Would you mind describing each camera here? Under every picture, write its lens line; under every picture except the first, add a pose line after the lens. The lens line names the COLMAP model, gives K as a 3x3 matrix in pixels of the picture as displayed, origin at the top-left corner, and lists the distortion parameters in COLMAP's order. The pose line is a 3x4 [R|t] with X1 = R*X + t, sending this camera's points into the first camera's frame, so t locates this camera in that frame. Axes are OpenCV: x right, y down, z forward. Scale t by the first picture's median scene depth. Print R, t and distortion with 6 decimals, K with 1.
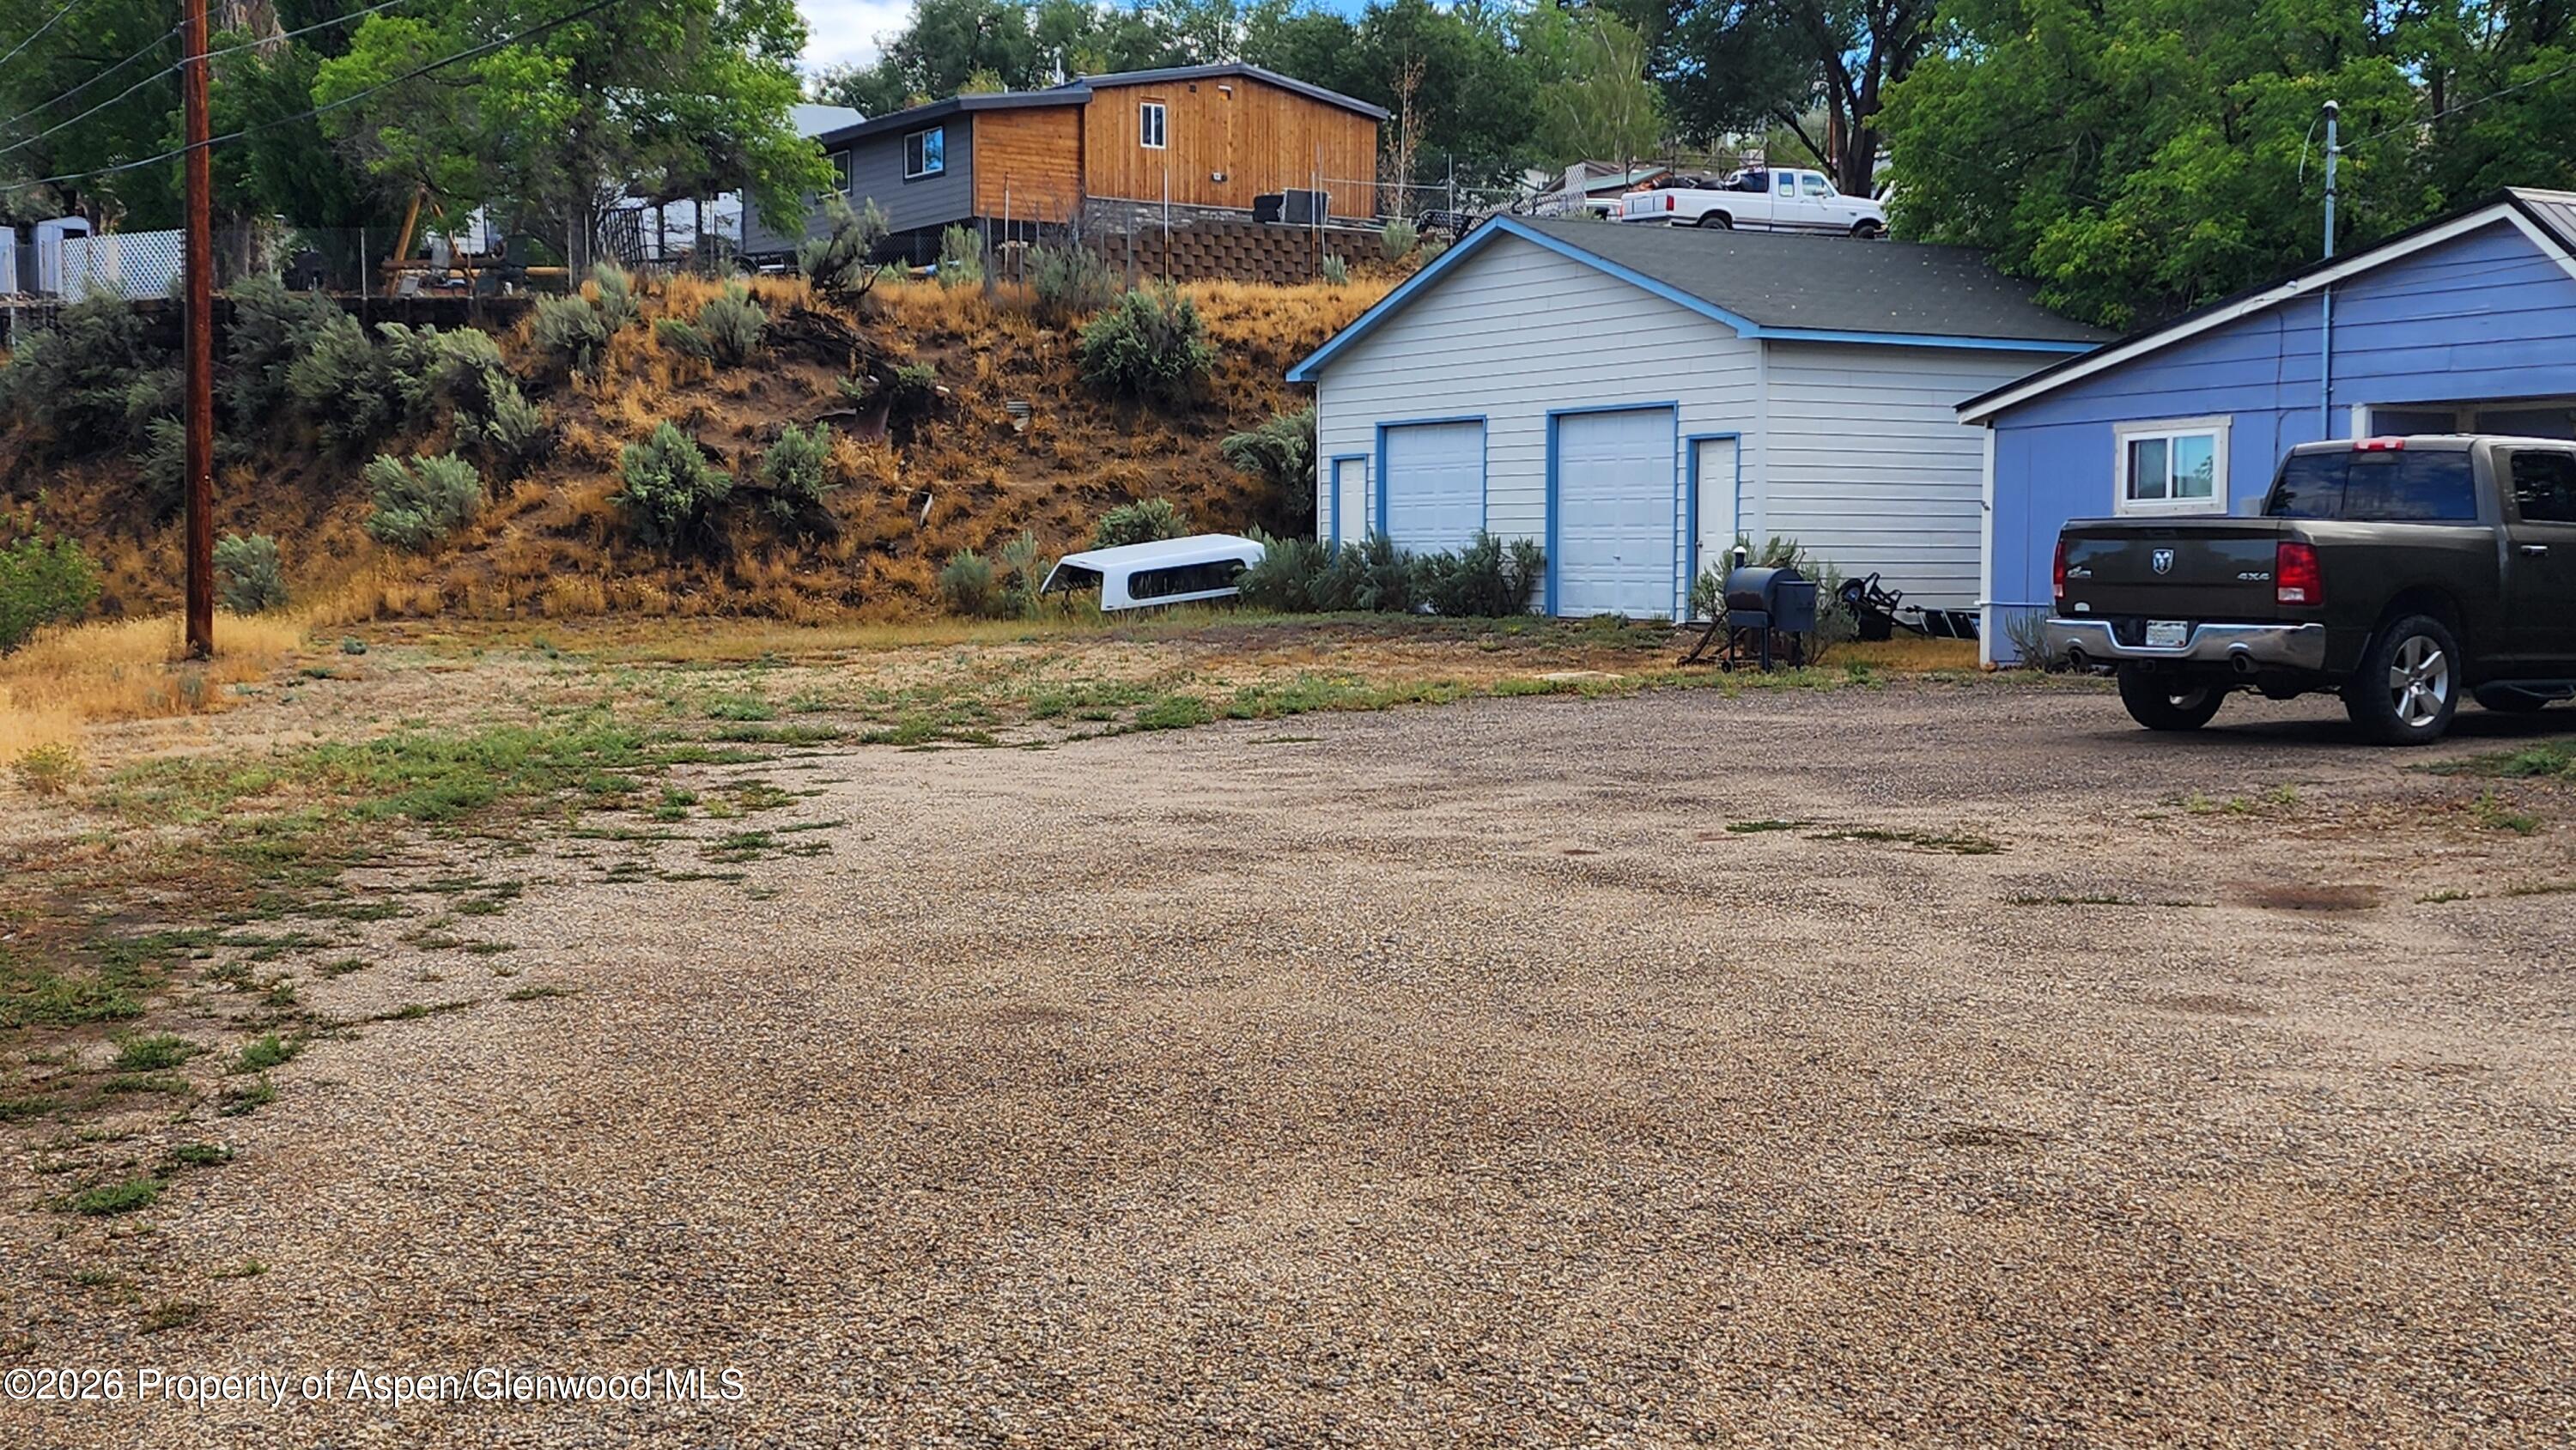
lens RADIAL K [[3107.6, 0, 1288.0], [0, 3107.6, 725.0], [0, 0, 1]] dist [0.149351, -0.018747]
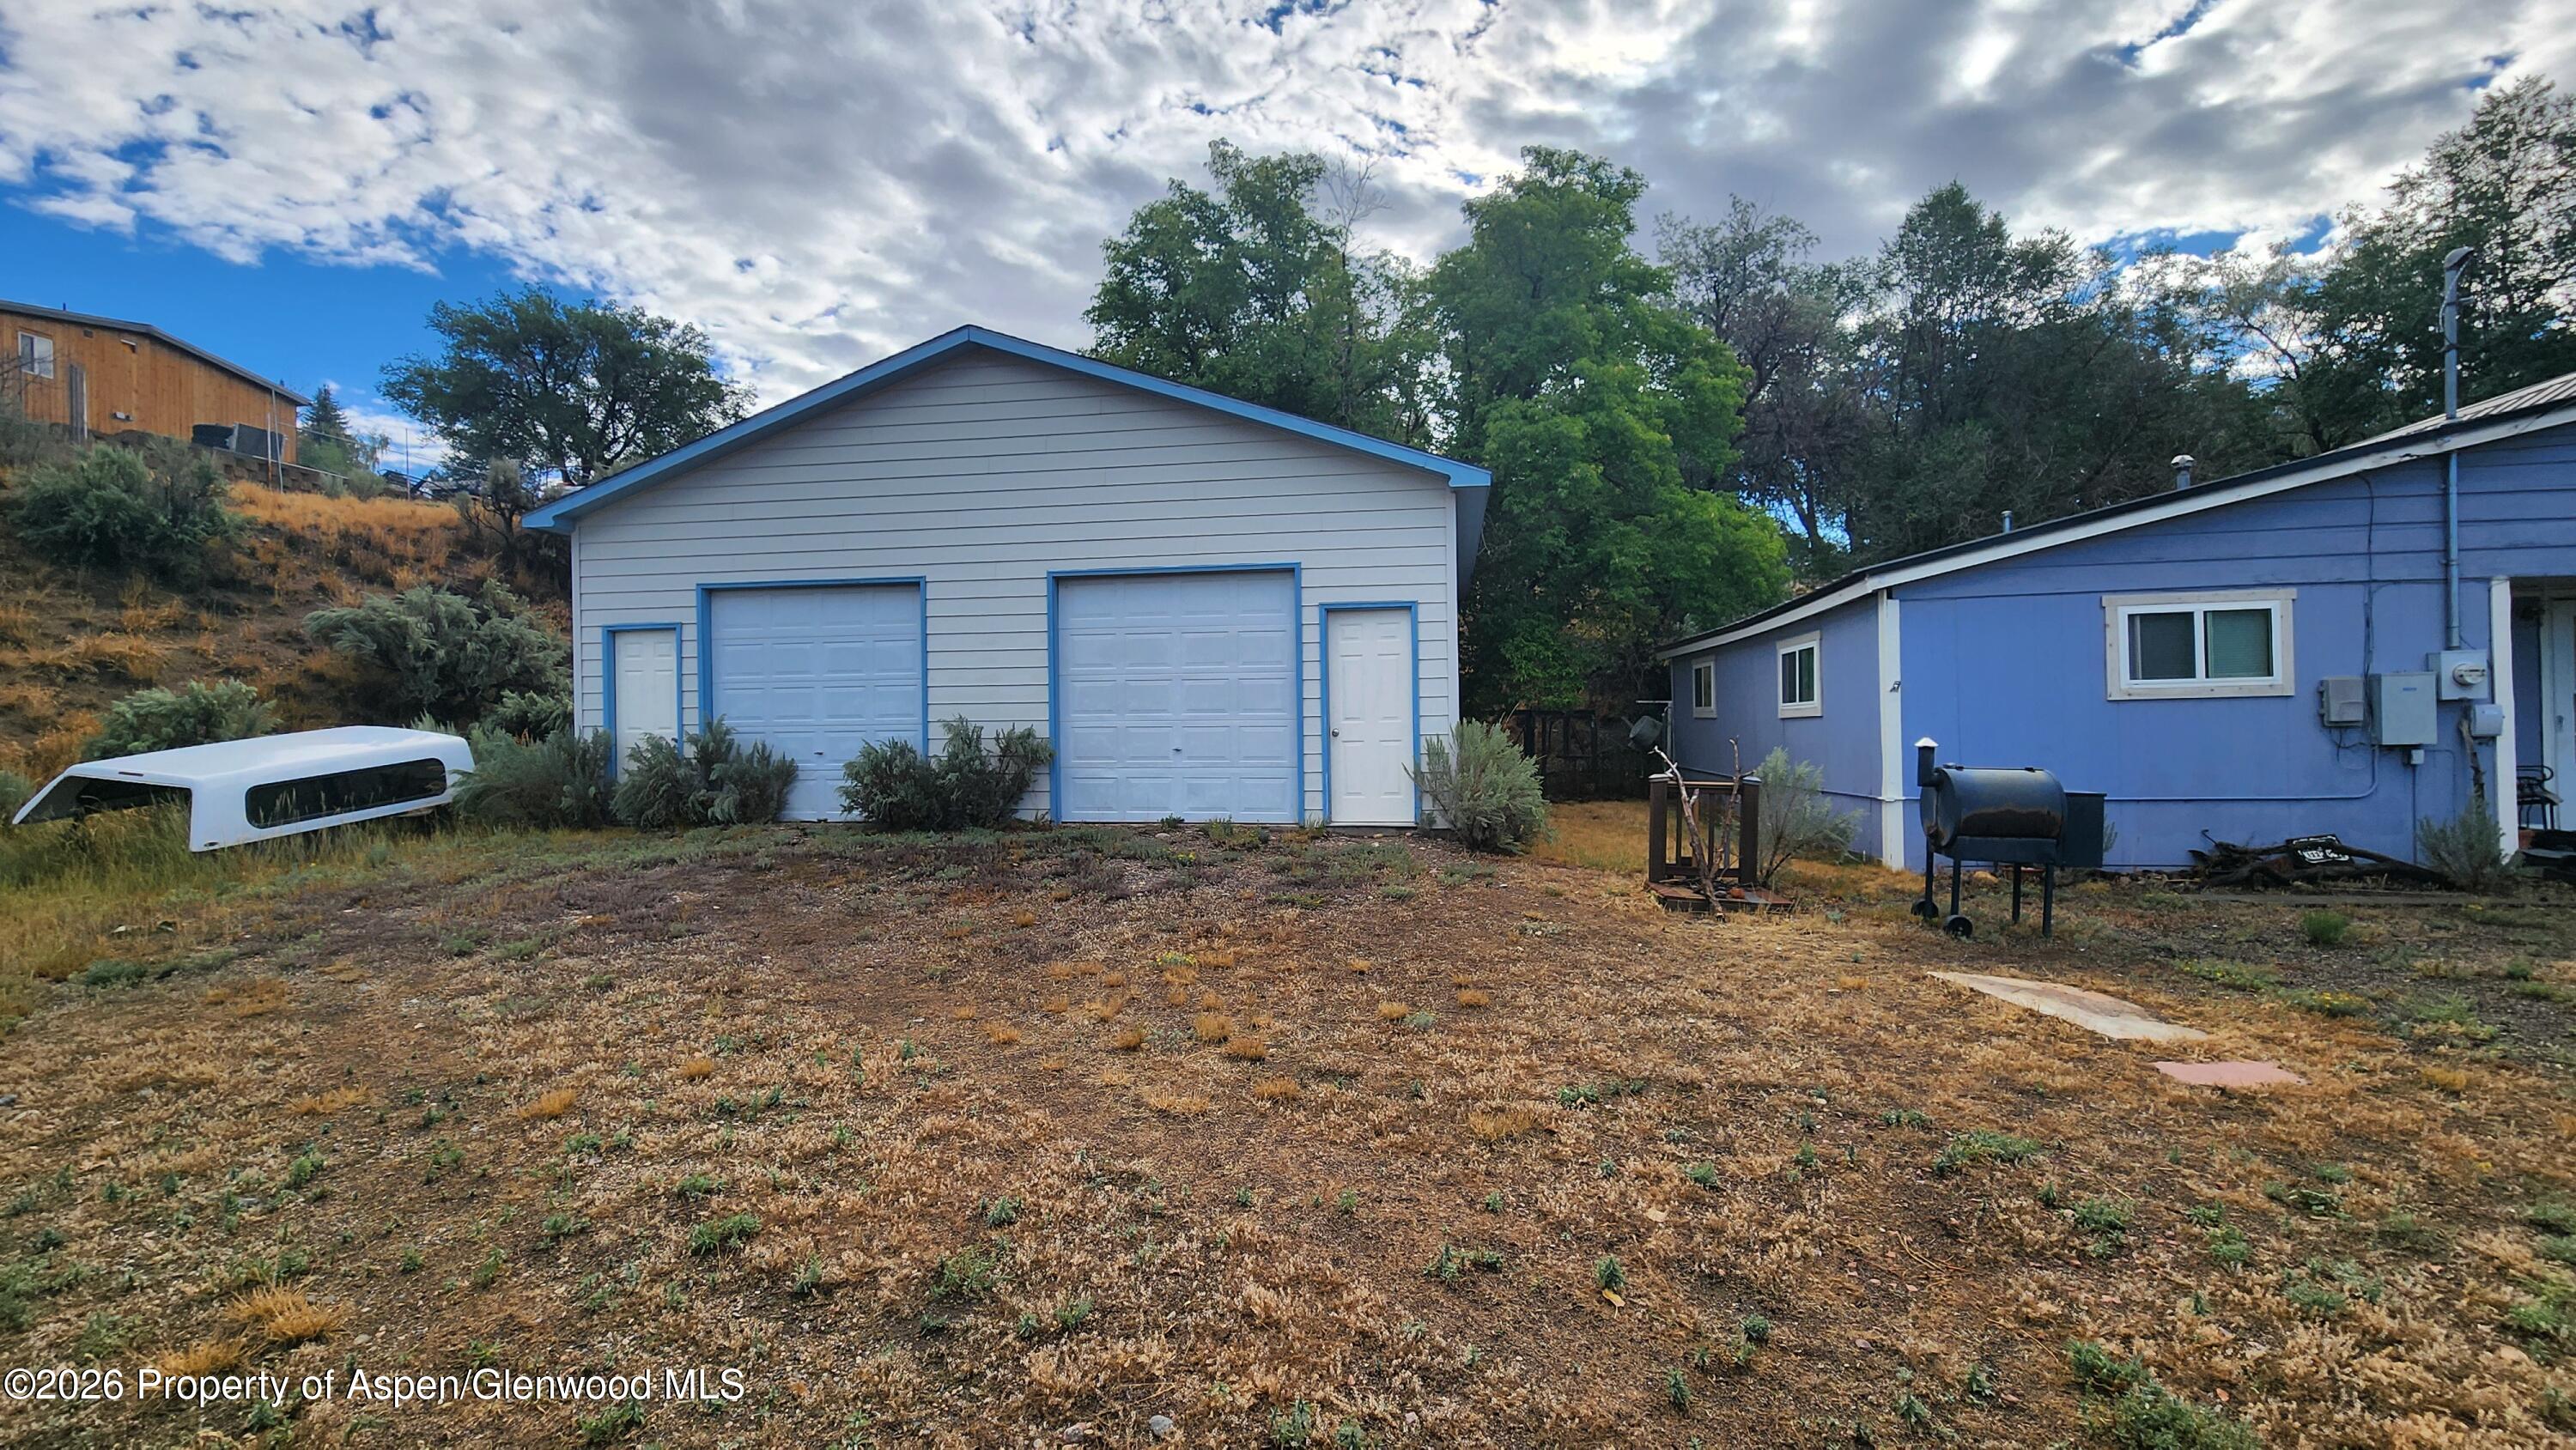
lens RADIAL K [[1063.9, 0, 1288.0], [0, 1063.9, 725.0], [0, 0, 1]] dist [0.003359, 0.000374]
pose [[0.640482, -0.010347, 0.767904, -0.091860], [0.053535, 0.998078, -0.031204, -0.048398], [-0.766105, 0.061095, 0.639805, 0.771880]]
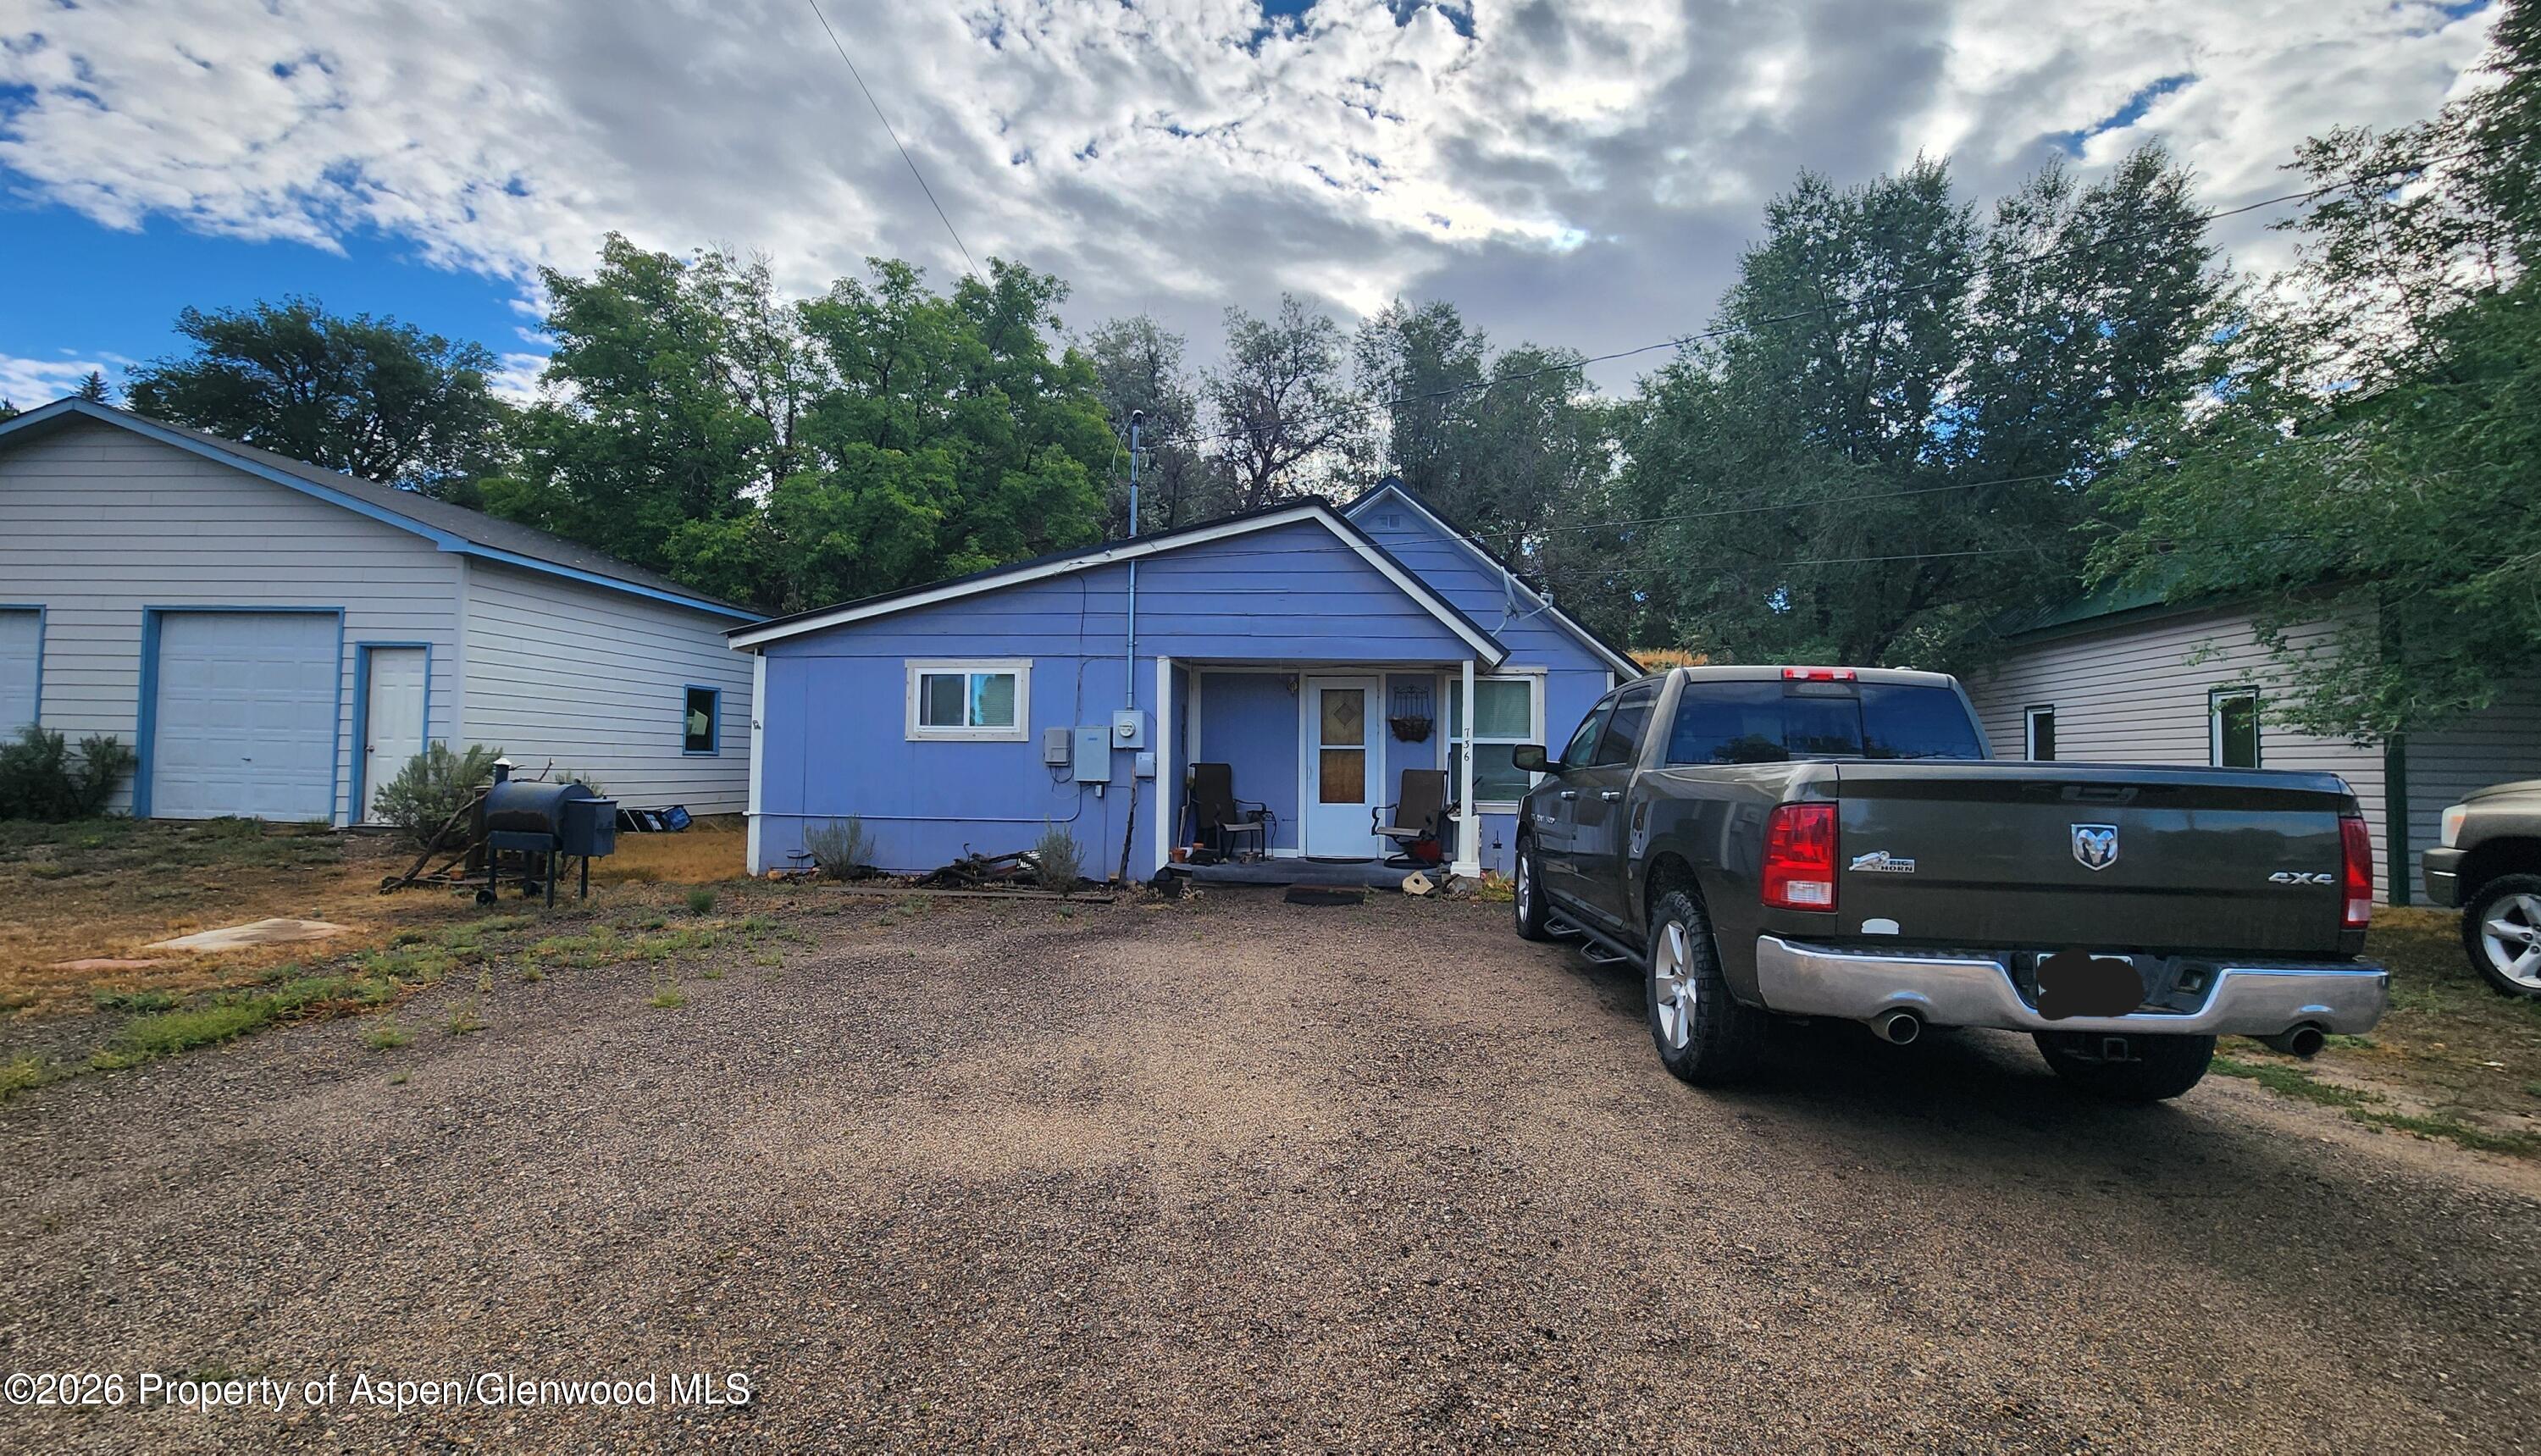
lens RADIAL K [[943.3, 0, 1253.5], [0, 943.3, 743.6], [0, 0, 1]] dist [0.000380, 0.000195]
pose [[0.577534, 0.031552, 0.815757, 0.043759], [0.023268, 0.998211, -0.055083, -0.033562], [-0.816035, 0.050793, 0.575766, 0.547735]]
